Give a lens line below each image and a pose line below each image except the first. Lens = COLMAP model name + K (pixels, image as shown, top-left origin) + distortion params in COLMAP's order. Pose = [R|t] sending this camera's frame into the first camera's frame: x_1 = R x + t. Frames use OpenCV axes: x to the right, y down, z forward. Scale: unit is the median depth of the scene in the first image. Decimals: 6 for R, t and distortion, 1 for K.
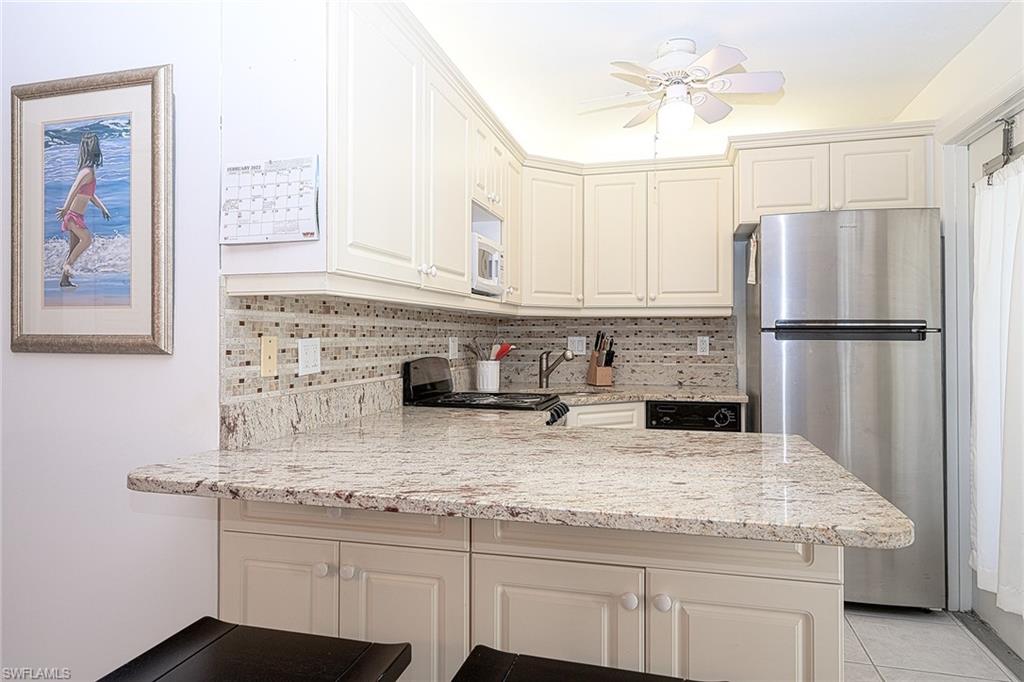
lens RADIAL K [[611.2, 0, 514.0], [0, 611.2, 338.1], [0, 0, 1]] dist [-0.002167, -0.000295]
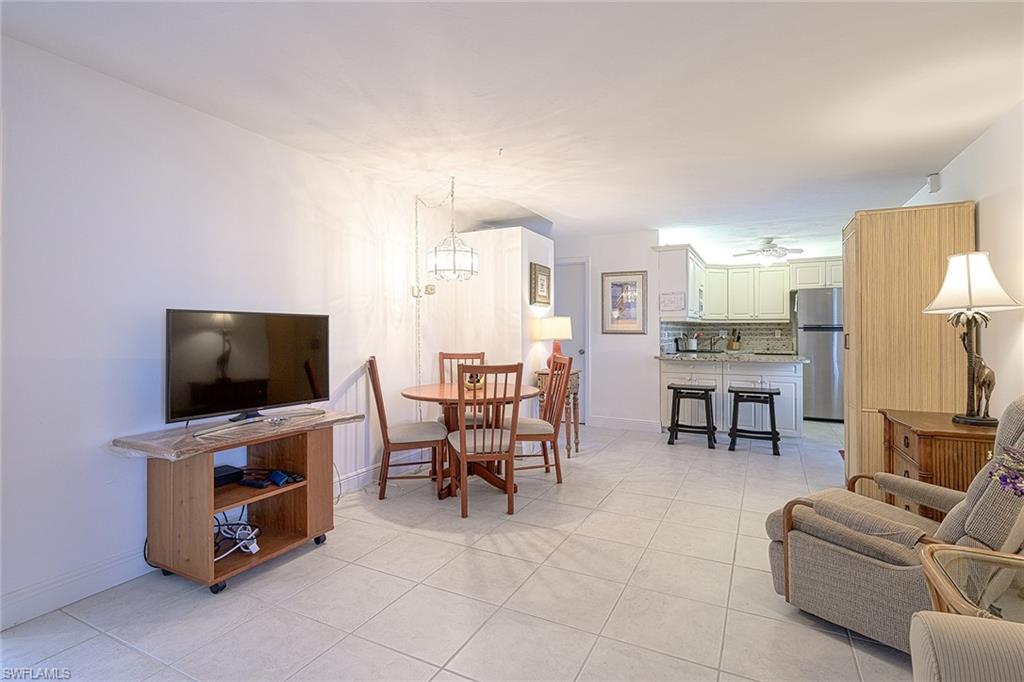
lens RADIAL K [[494.6, 0, 510.3], [0, 494.6, 336.5], [0, 0, 1]] dist [-0.003088, -0.000193]
pose [[0.977727, 0.001110, -0.209879, -0.369913], [0.000774, 0.999960, 0.008892, 0.004108], [0.209880, -0.008856, 0.977687, -1.324016]]
